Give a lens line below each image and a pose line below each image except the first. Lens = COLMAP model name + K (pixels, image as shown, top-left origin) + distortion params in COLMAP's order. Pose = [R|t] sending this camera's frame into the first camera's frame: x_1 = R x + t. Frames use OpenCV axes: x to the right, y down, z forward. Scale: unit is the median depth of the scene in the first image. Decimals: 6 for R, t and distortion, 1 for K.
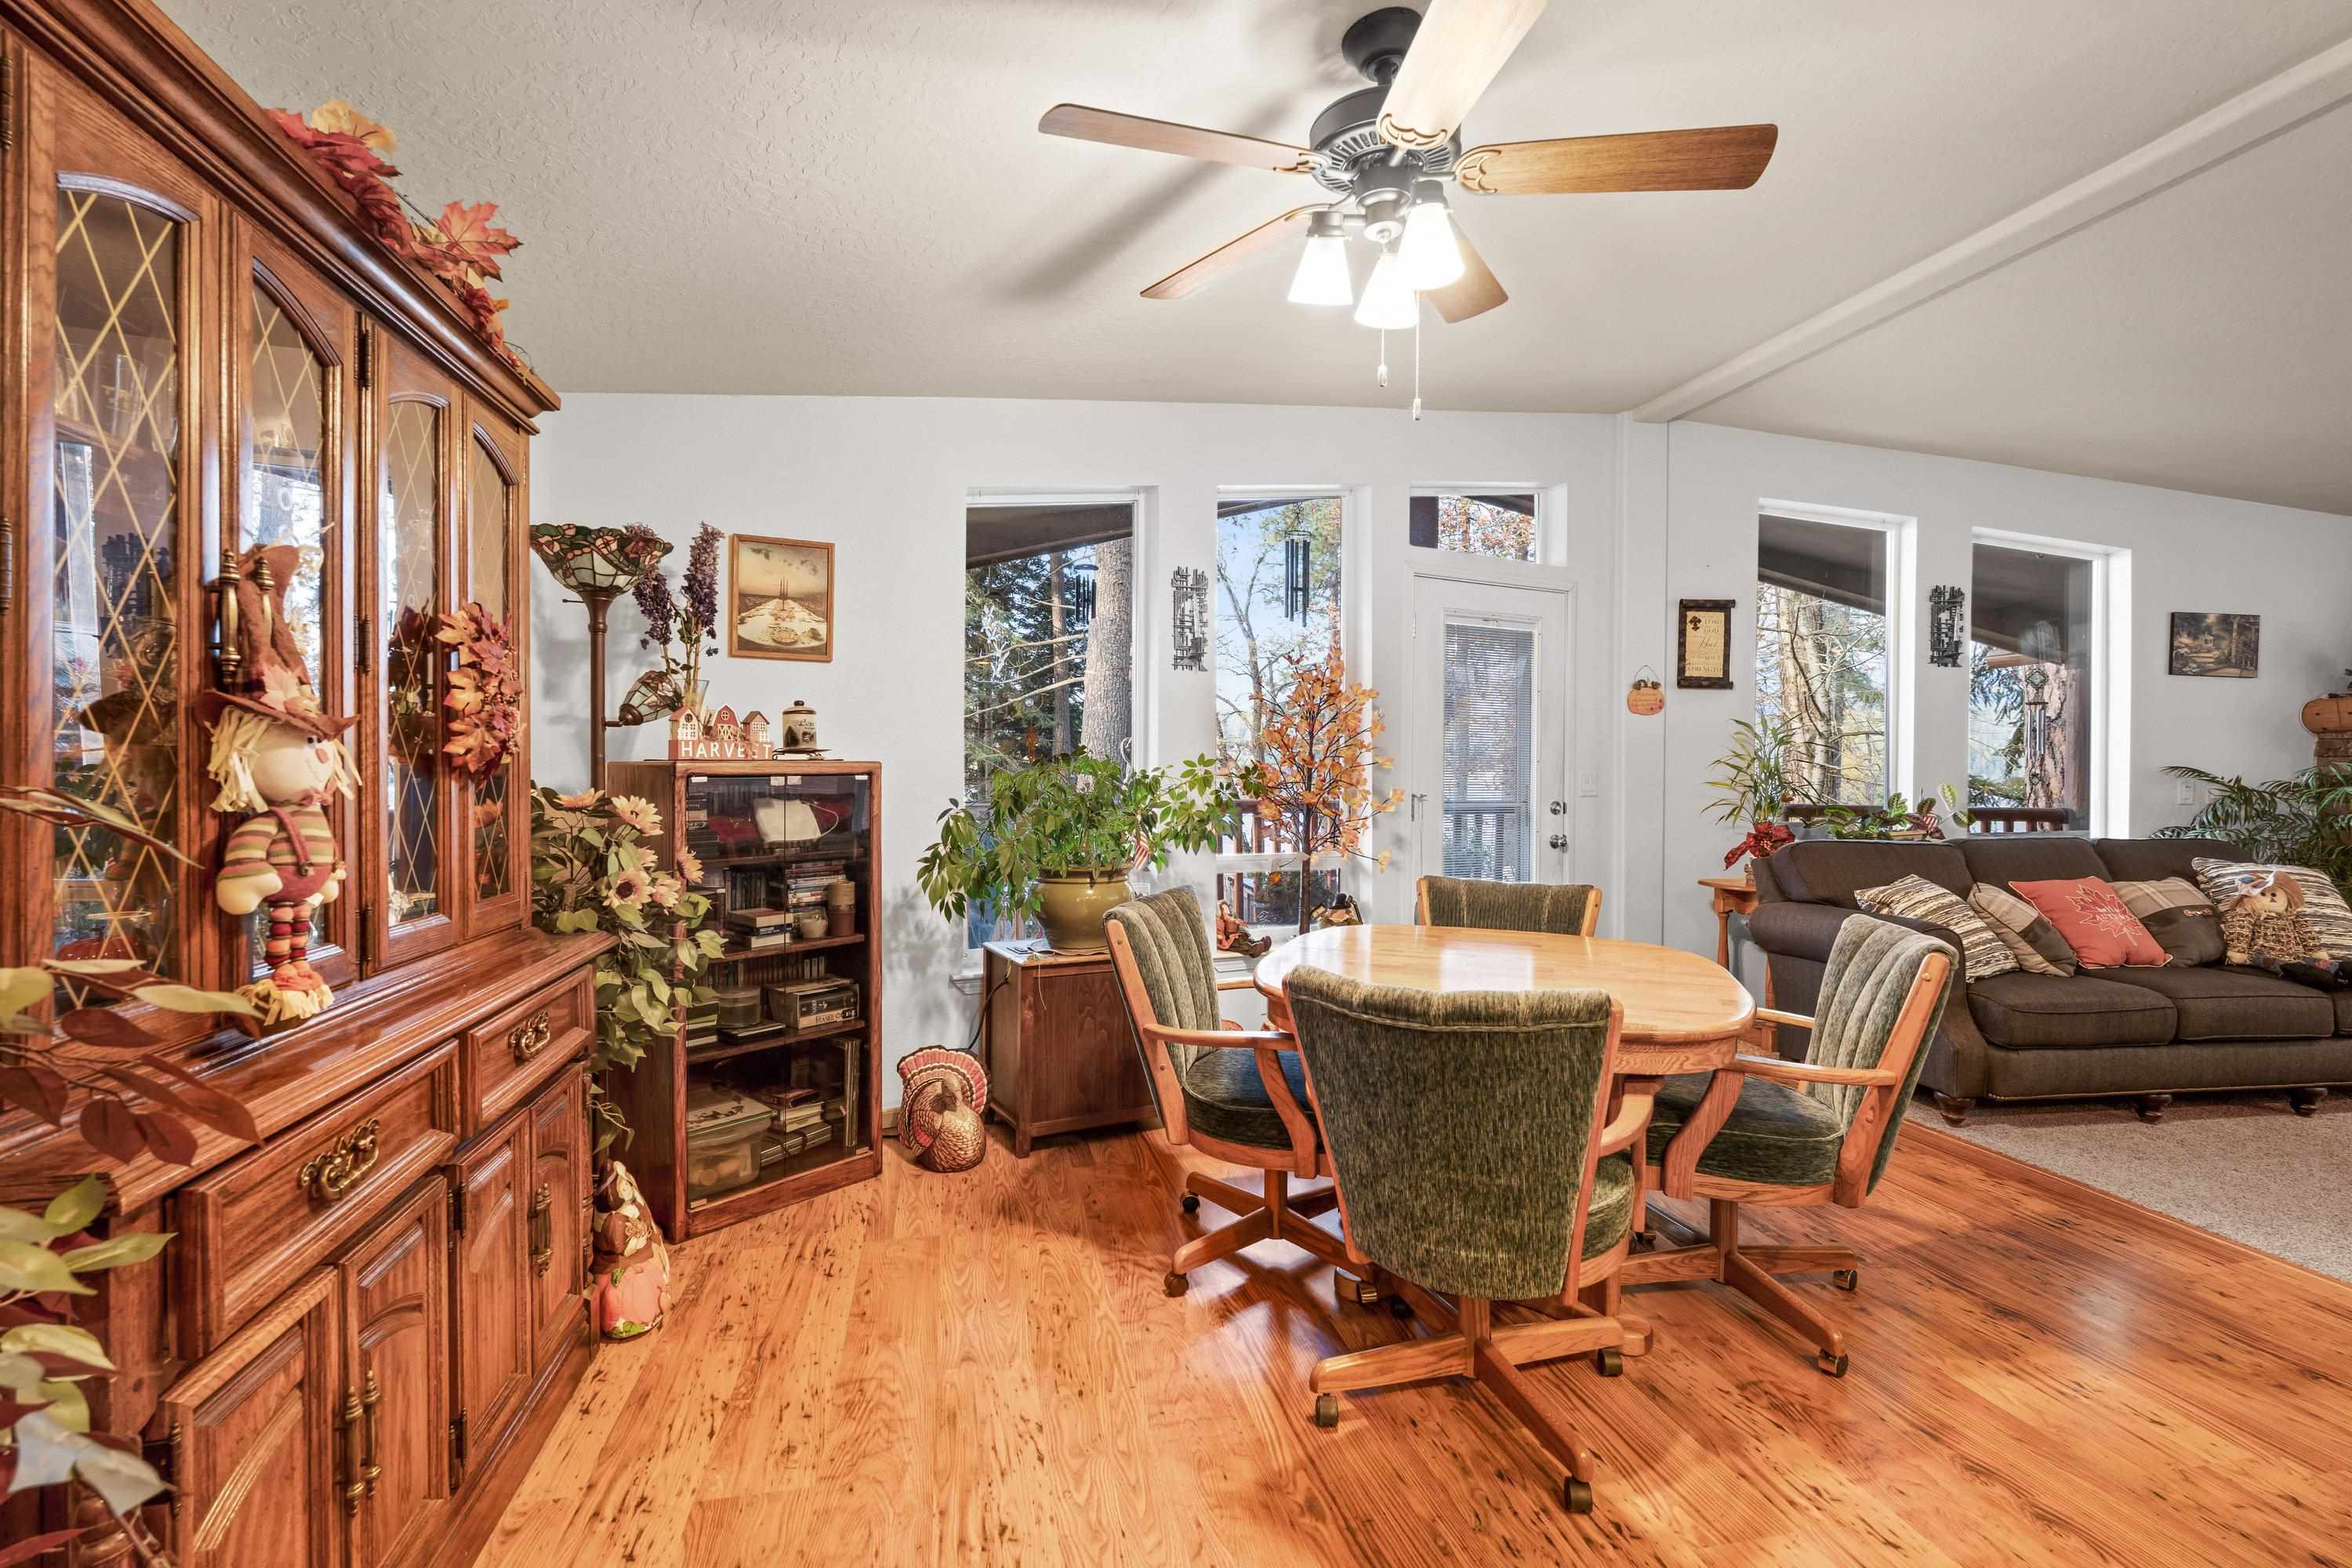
lens RADIAL K [[1032.5, 0, 1170.0], [0, 1032.5, 764.4], [0, 0, 1]] dist [-0.006891, -0.000106]
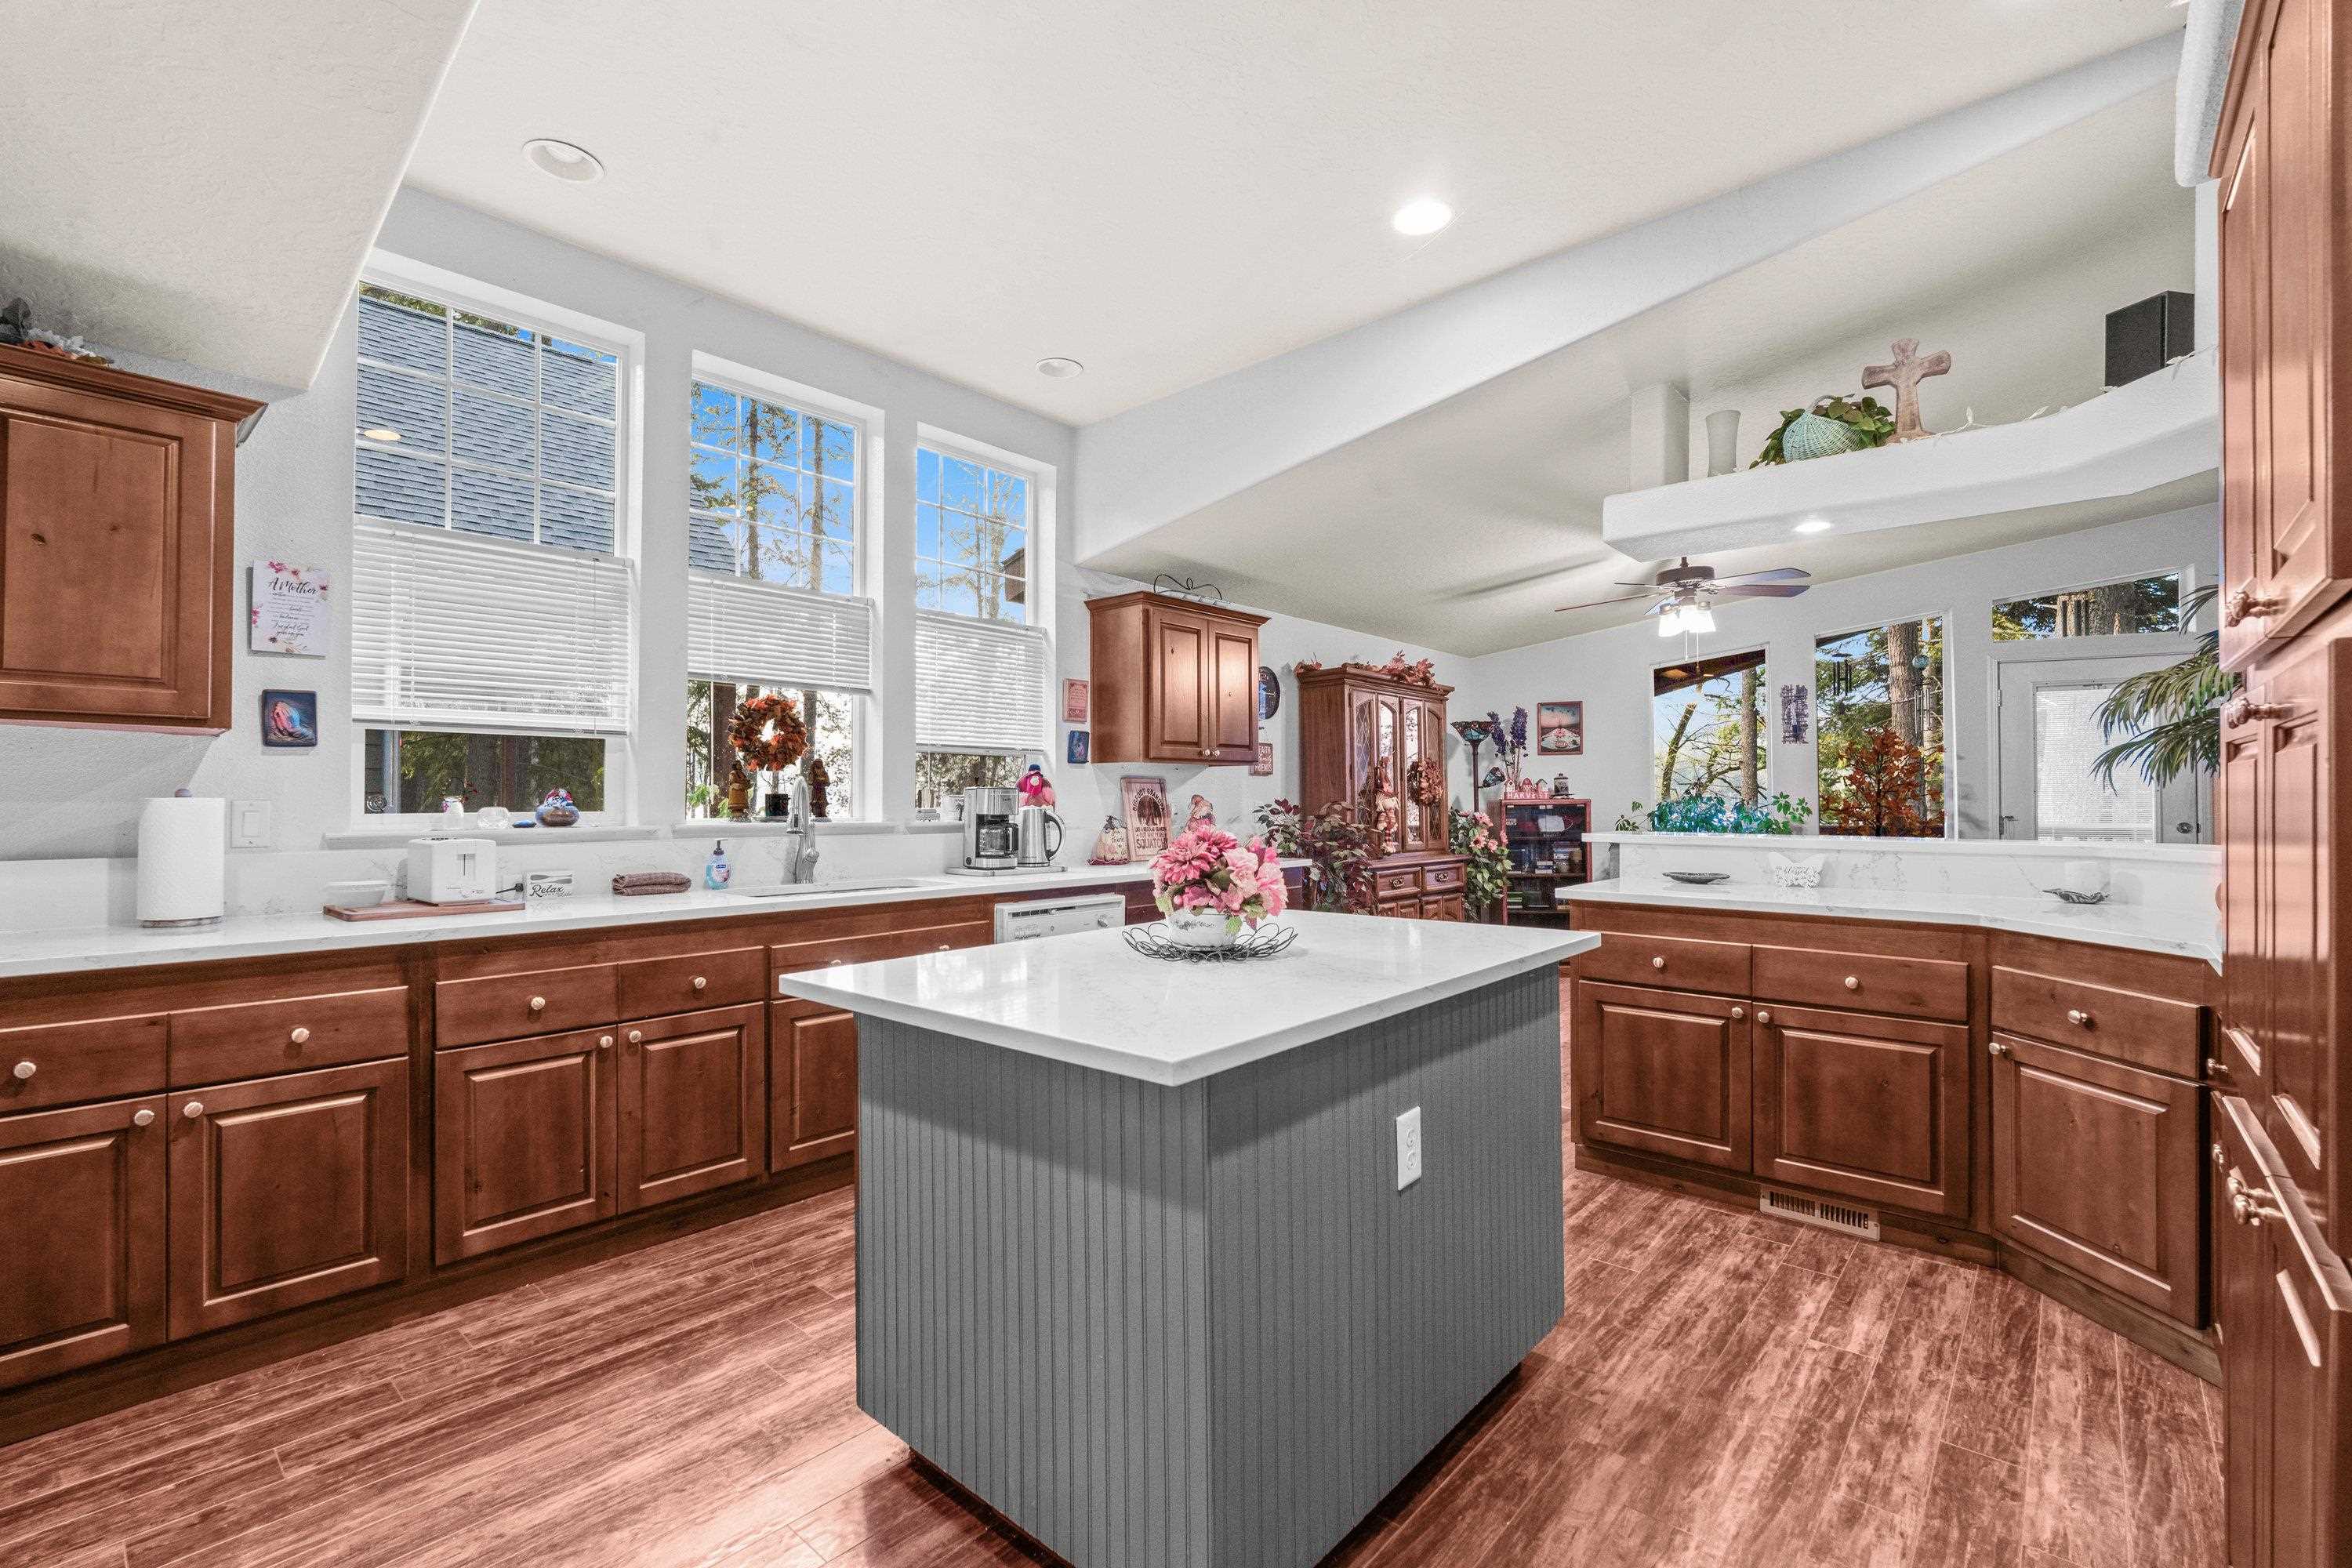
lens RADIAL K [[1019.0, 0, 1174.2], [0, 1019.0, 793.4], [0, 0, 1]] dist [-0.007721, -0.000593]
pose [[0.591367, -0.018037, -0.806201, 0.881874], [0.011533, 0.999837, -0.013910, 0.005258], [0.806320, -0.001072, 0.591479, -0.967079]]
